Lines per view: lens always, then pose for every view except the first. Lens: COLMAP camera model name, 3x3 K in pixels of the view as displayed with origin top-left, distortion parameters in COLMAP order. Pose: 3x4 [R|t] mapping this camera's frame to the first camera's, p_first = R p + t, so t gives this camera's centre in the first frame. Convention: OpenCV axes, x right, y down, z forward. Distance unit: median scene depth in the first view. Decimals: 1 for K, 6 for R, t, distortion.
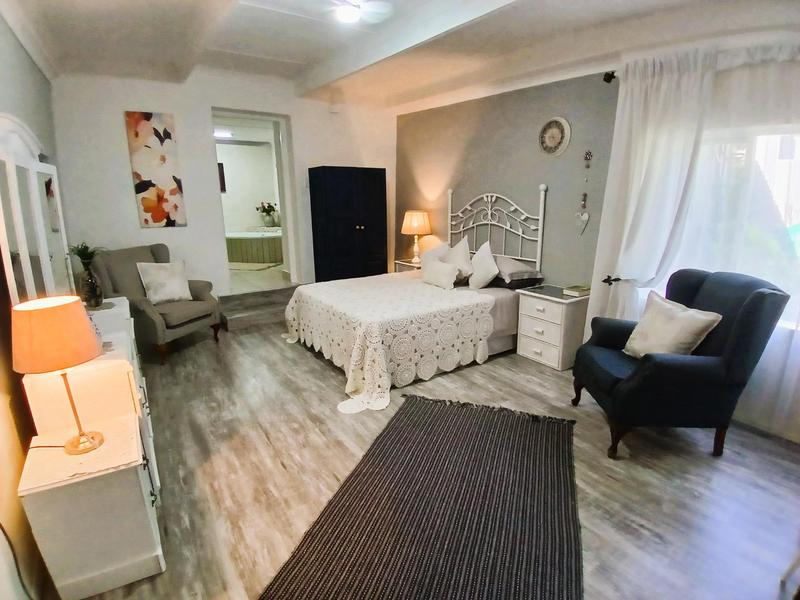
lens RADIAL K [[399.2, 0, 401.4], [0, 399.2, 300.1], [0, 0, 1]] dist [0.002590, -0.047360]
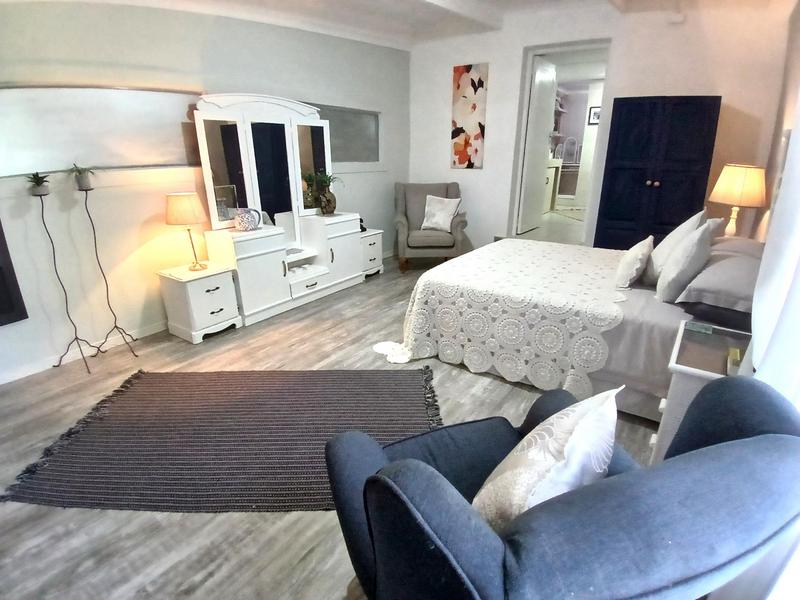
lens RADIAL K [[399.2, 0, 401.4], [0, 399.2, 300.1], [0, 0, 1]] dist [0.002590, -0.047360]
pose [[0.358951, 0.326887, -0.874242, 0.522796], [-0.219522, 0.939957, 0.261326, -0.090352], [0.907174, 0.098112, 0.409158, 0.408050]]
